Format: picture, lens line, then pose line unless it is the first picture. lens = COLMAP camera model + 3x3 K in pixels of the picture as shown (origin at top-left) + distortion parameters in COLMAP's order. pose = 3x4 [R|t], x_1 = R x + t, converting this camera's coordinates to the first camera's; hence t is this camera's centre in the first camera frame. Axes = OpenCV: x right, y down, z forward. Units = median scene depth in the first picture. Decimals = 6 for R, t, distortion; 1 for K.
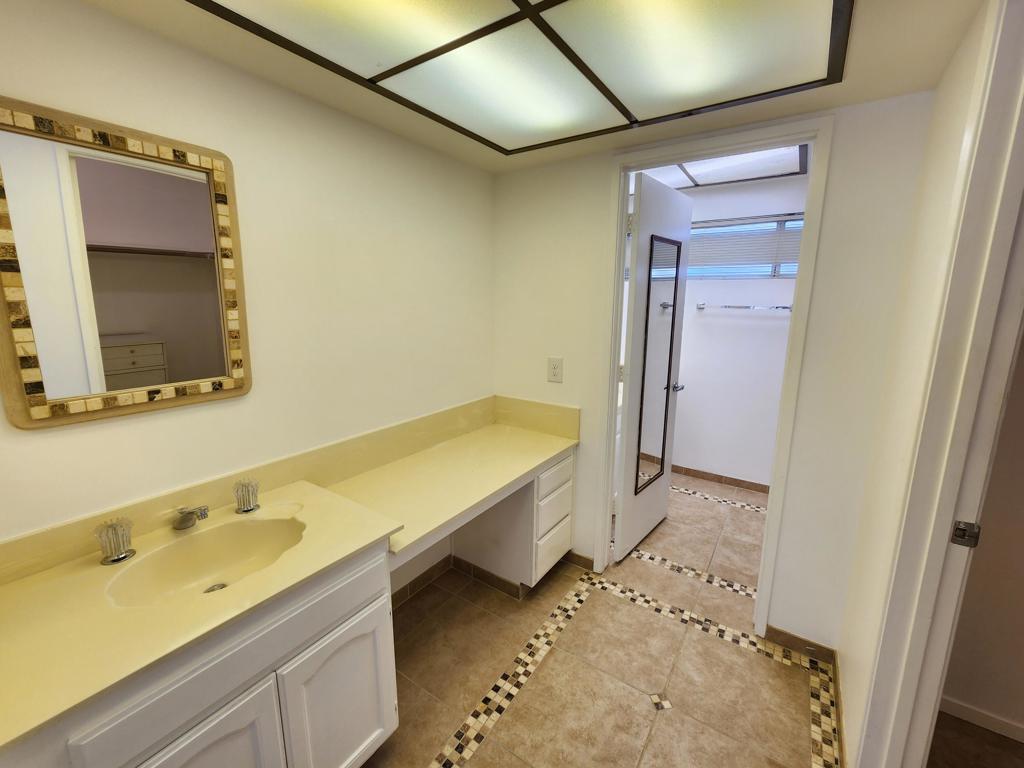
lens RADIAL K [[422.1, 0, 513.9], [0, 422.1, 374.9], [0, 0, 1]] dist [0.005098, -0.000731]
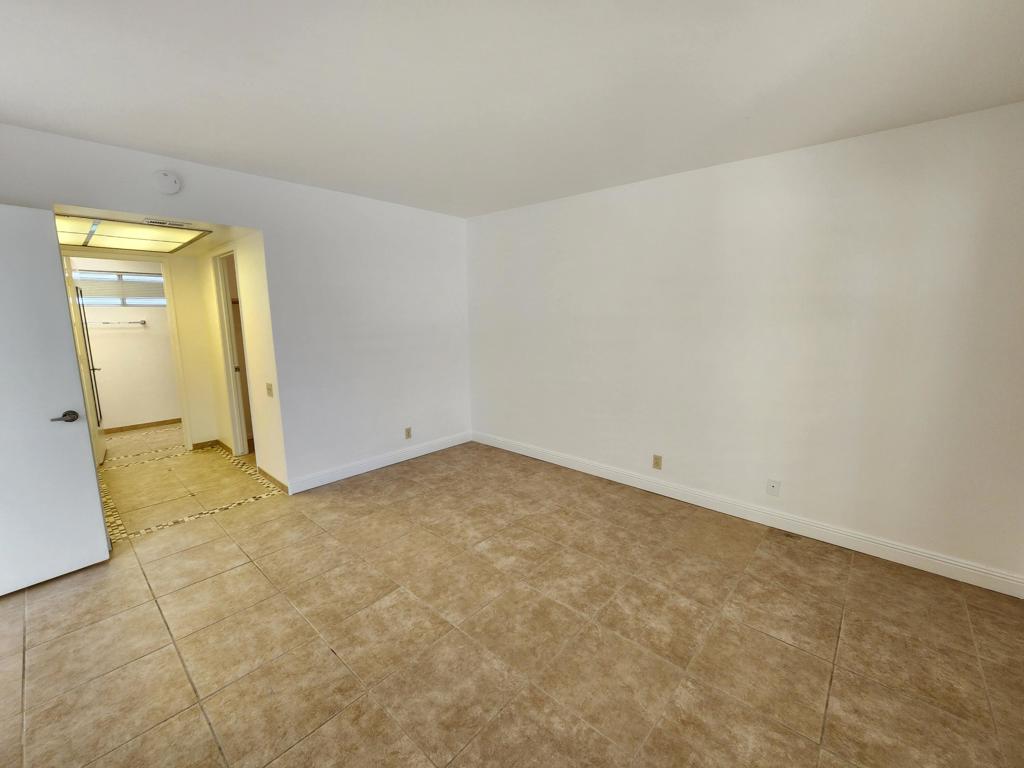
lens RADIAL K [[422.1, 0, 513.6], [0, 422.1, 381.1], [0, 0, 1]] dist [0.005098, -0.000731]
pose [[0.131654, -0.164196, 0.977603, -2.254595], [0.188314, 0.972371, 0.137957, 0.331019], [-0.973245, 0.165934, 0.158937, -1.941284]]
